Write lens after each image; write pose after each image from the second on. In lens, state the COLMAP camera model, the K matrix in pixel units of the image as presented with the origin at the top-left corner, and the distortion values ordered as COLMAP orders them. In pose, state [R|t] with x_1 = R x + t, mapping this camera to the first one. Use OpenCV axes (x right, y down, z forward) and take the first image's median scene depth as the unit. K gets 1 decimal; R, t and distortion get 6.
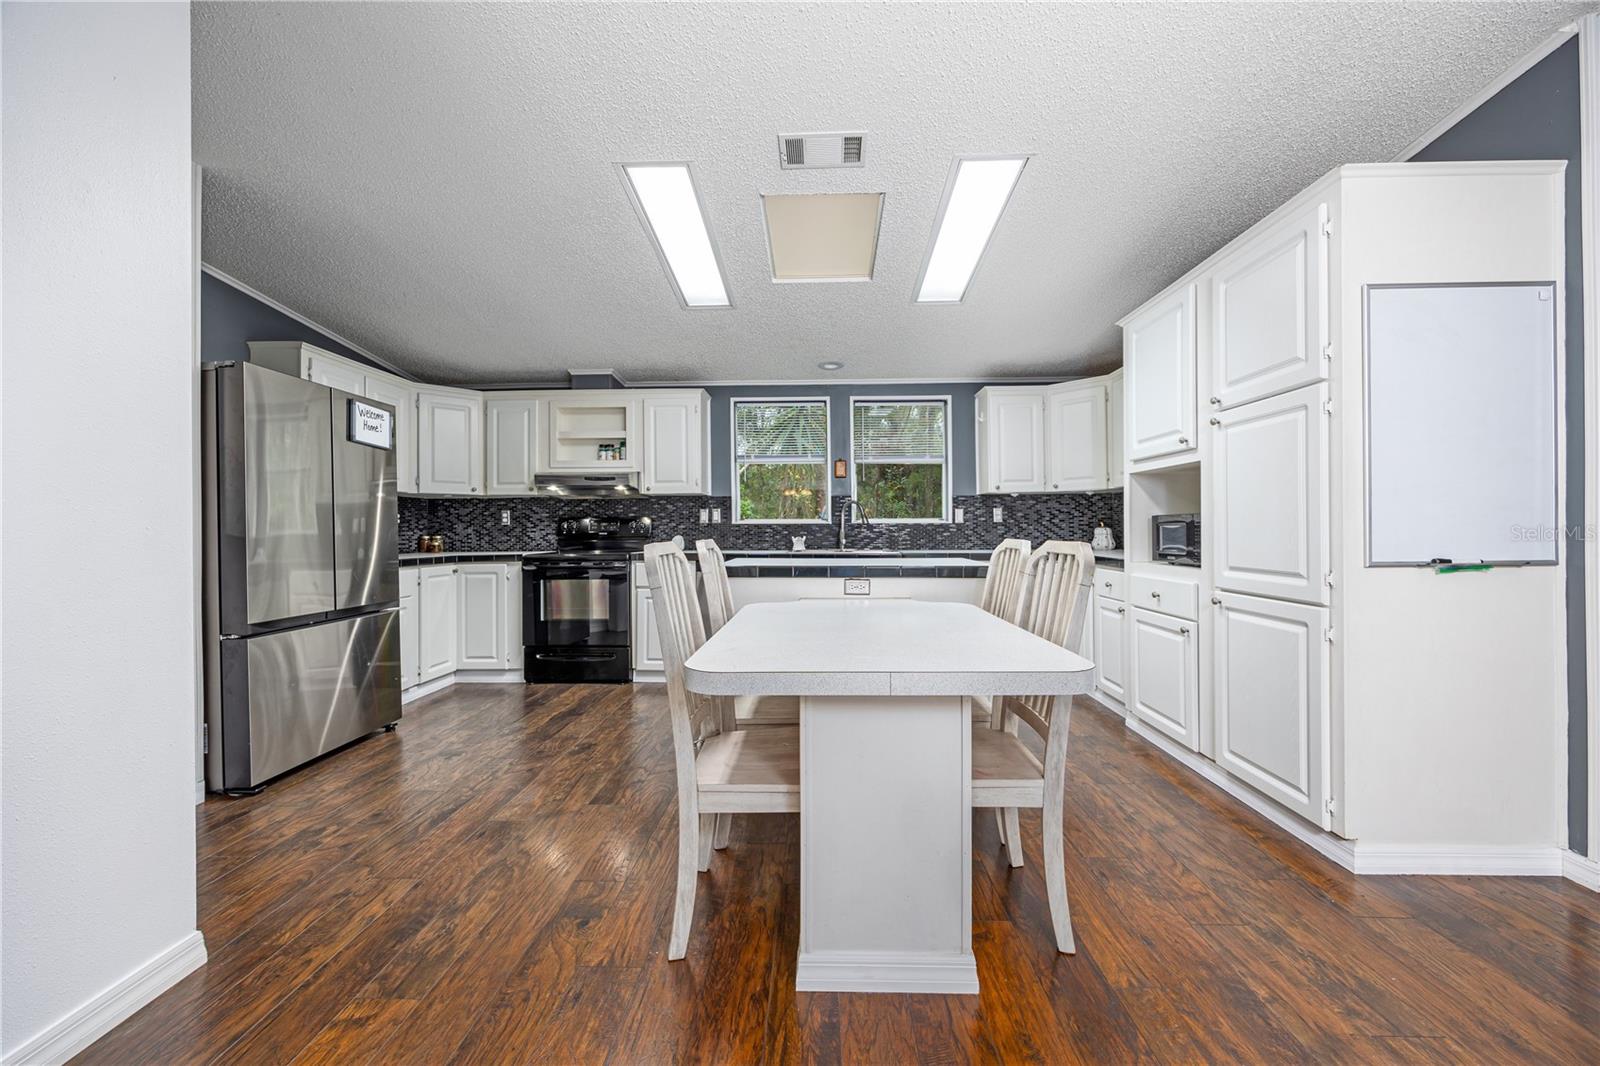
lens RADIAL K [[609.3, 0, 802.6], [0, 609.3, 525.3], [0, 0, 1]] dist [-0.000128, -0.000028]
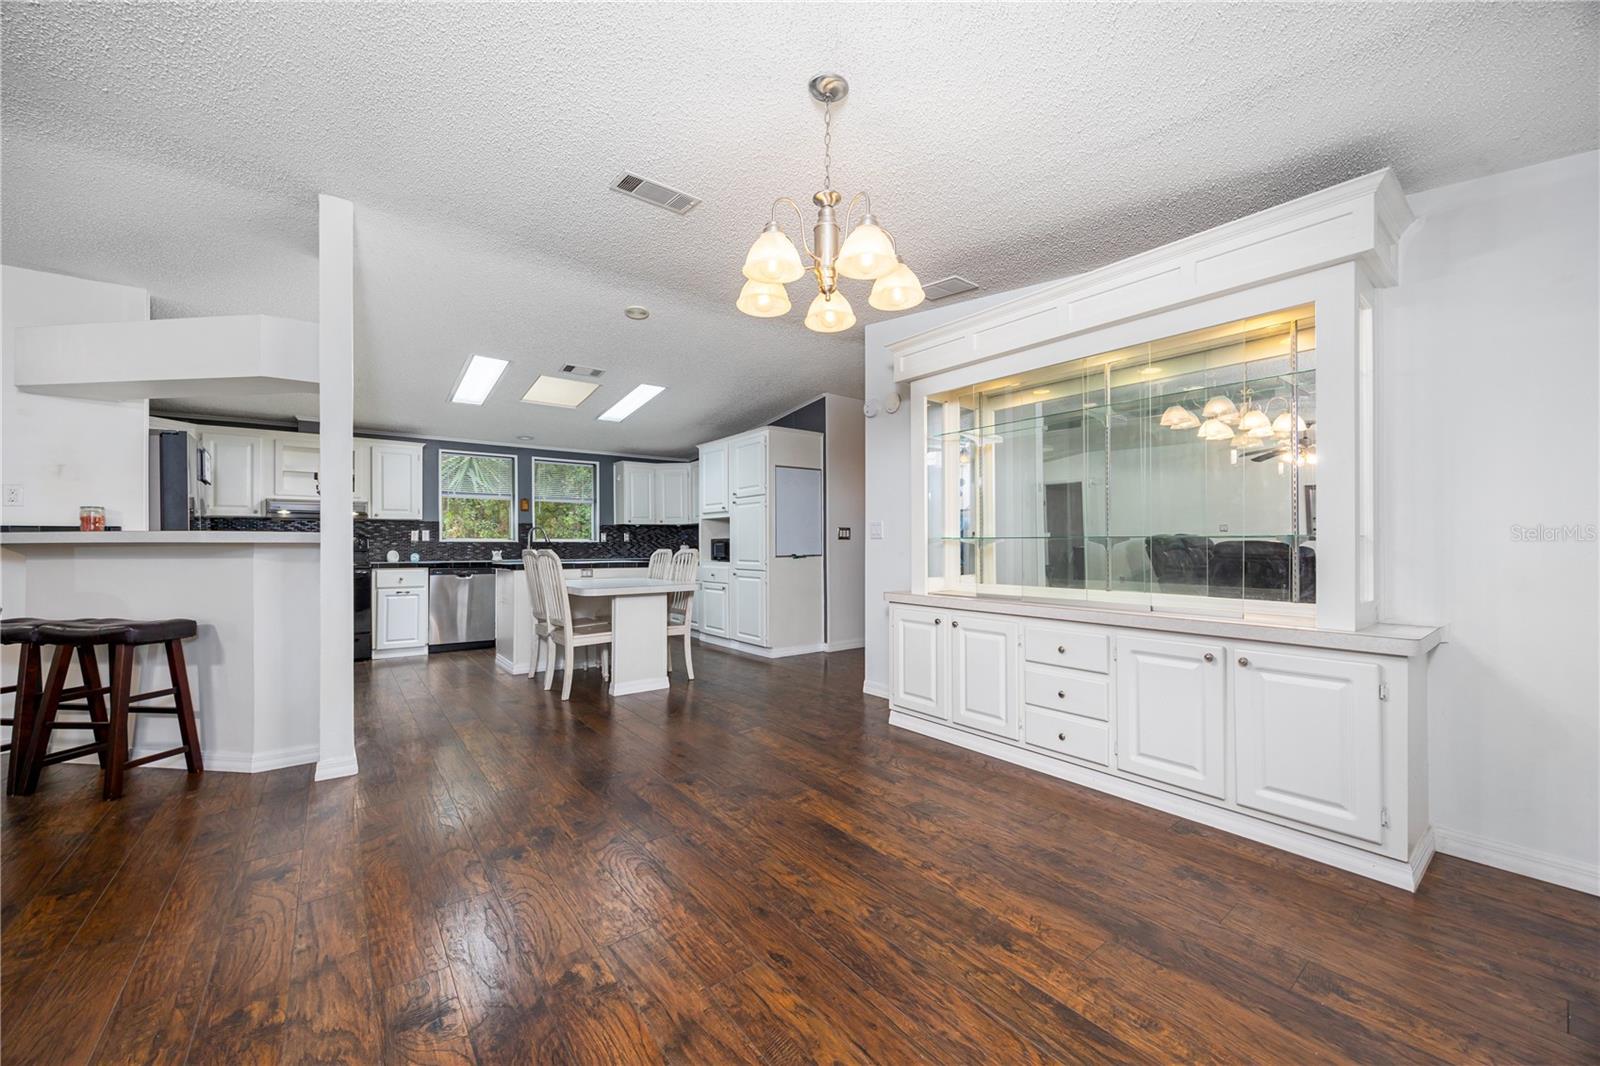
lens RADIAL K [[612.9, 0, 802.5], [0, 612.9, 537.2], [0, 0, 1]] dist [0.001151, 0.000421]
pose [[0.771232, 0.010433, 0.636469, -0.382387], [-0.002302, 0.999905, -0.013600, 0.004449], [-0.636550, 0.009024, 0.771183, -0.603784]]
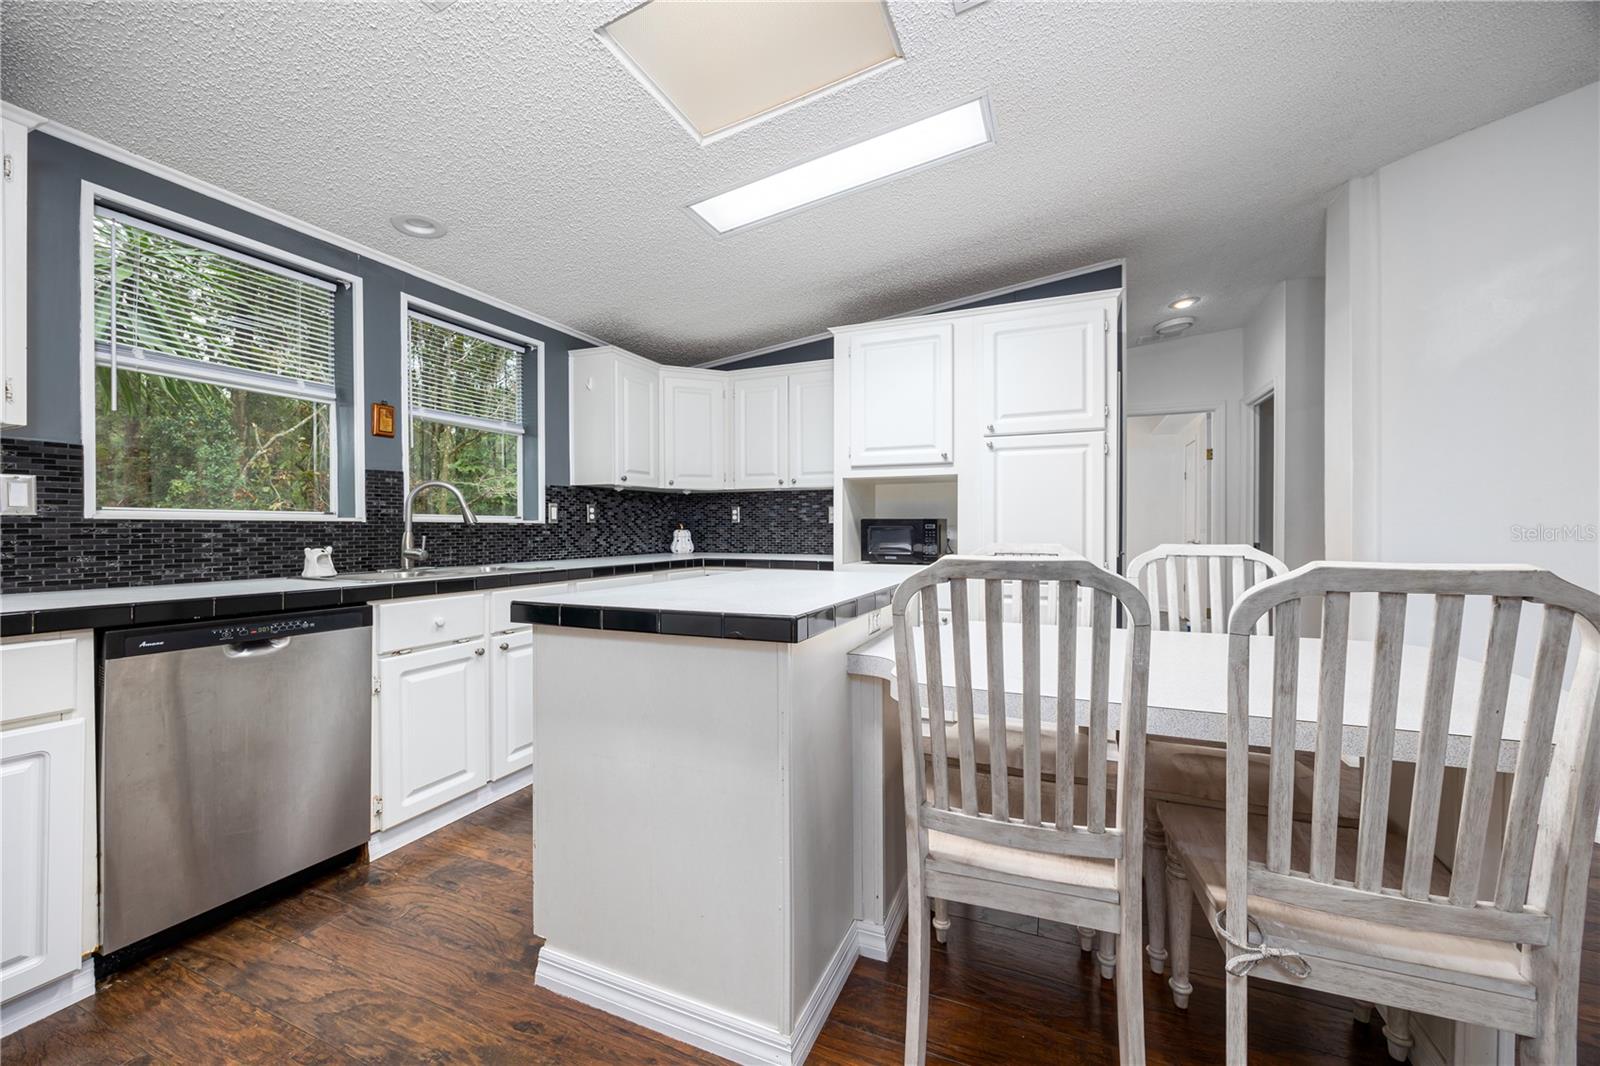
lens RADIAL K [[609.3, 0, 802.6], [0, 609.3, 525.3], [0, 0, 1]] dist [-0.000128, -0.000028]
pose [[0.358862, 0.007670, 0.933359, -0.322444], [-0.005368, 0.999967, -0.006153, 0.001691], [-0.933375, -0.002802, 0.358891, 0.484256]]
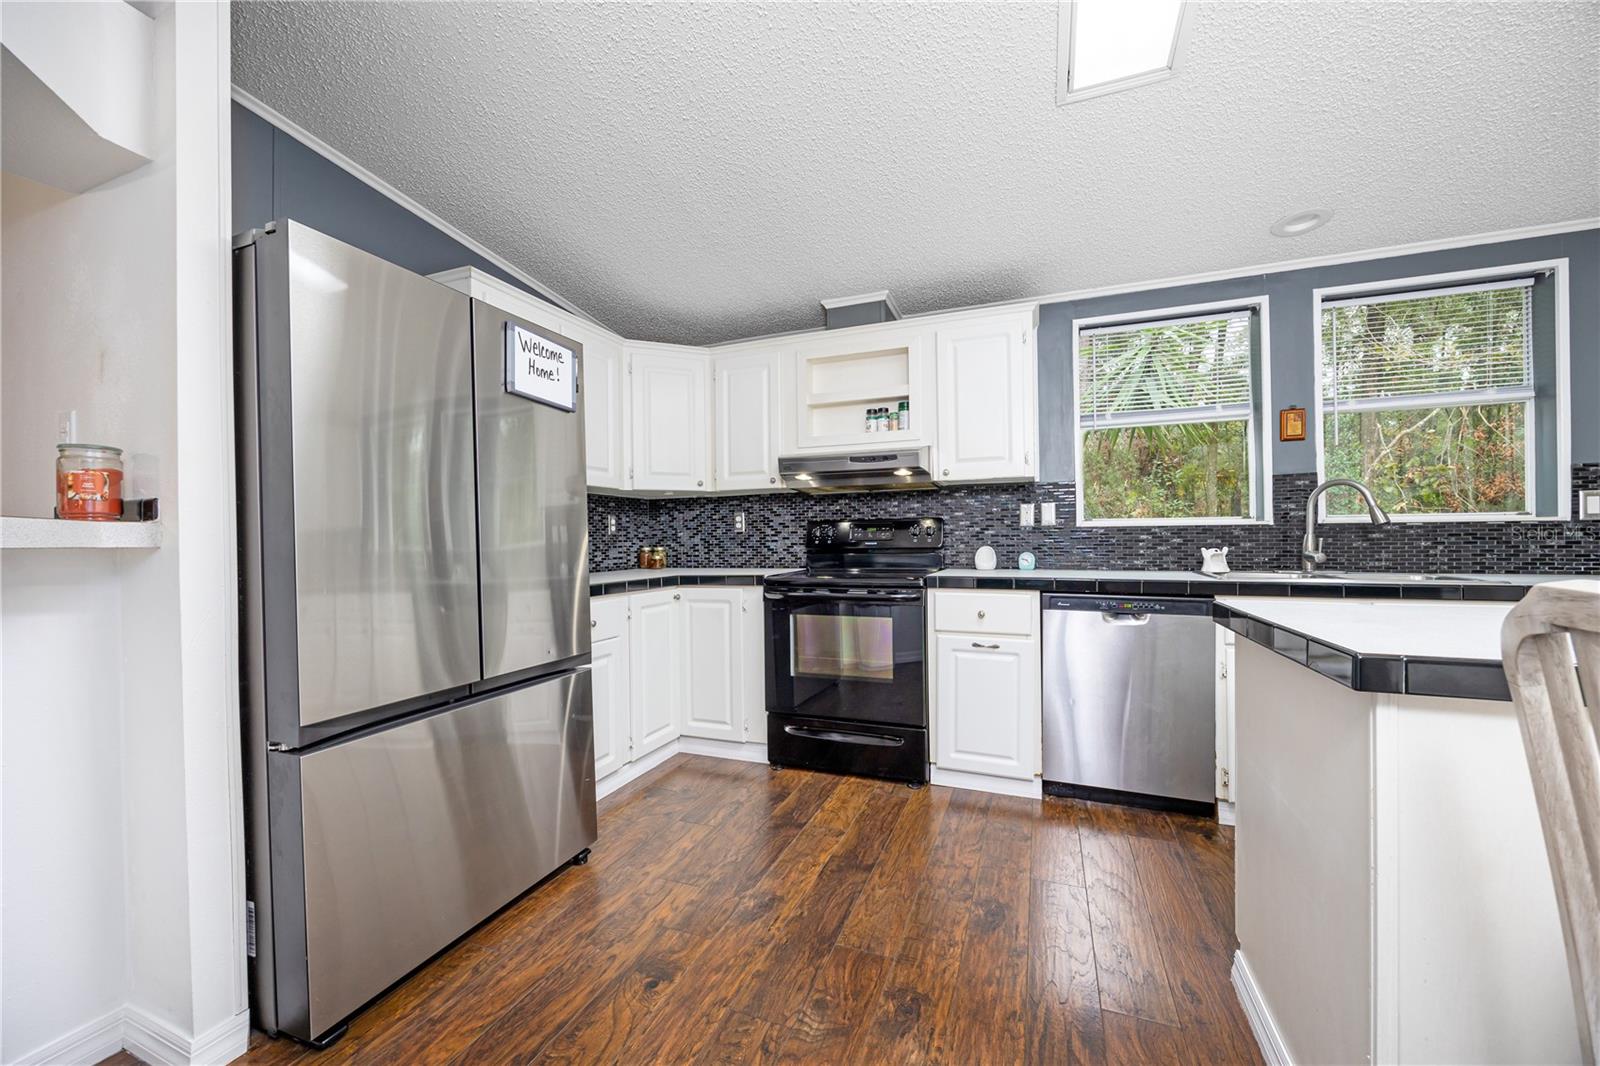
lens RADIAL K [[608.1, 0, 807.5], [0, 608.1, 540.4], [0, 0, 1]] dist [-0.000861, 0.000091]
pose [[0.944611, -0.004755, -0.328157, -0.180266], [0.009230, 0.999884, 0.012083, 0.001333], [0.328062, -0.014442, 0.944546, 0.354881]]
